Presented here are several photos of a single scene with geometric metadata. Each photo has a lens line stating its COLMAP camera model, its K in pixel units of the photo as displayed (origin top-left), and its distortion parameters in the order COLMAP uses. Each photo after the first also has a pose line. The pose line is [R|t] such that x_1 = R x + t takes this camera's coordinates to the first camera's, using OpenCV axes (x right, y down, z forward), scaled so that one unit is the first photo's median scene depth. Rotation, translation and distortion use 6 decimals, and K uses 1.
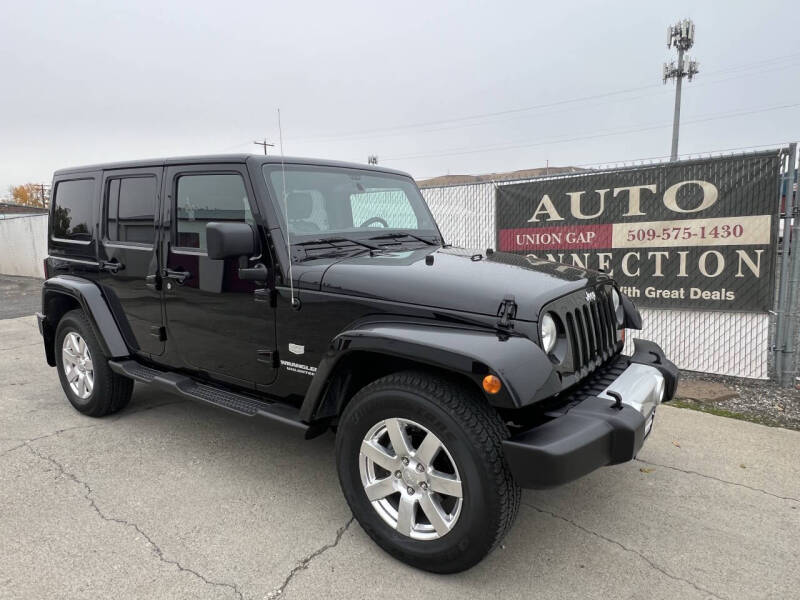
lens RADIAL K [[527.2, 0, 395.7], [0, 527.2, 305.0], [0, 0, 1]] dist [-0.001684, -0.001462]
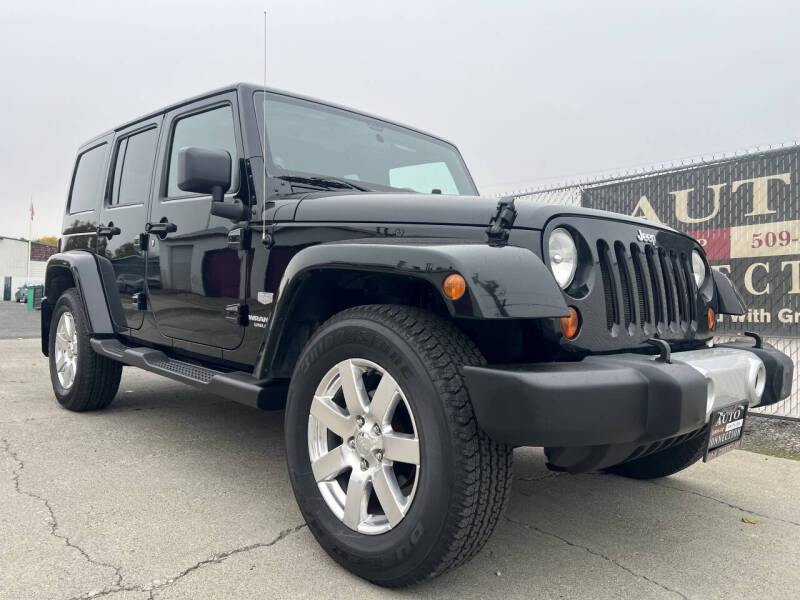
lens RADIAL K [[603.7, 0, 400.0], [0, 603.7, 300.0], [0, 0, 1]] dist [0.022612, -0.005527]
pose [[0.983320, 0.046704, -0.175783, 0.181961], [-0.072559, 0.986963, -0.143665, 0.208866], [0.166781, 0.154023, 0.973890, 0.137312]]
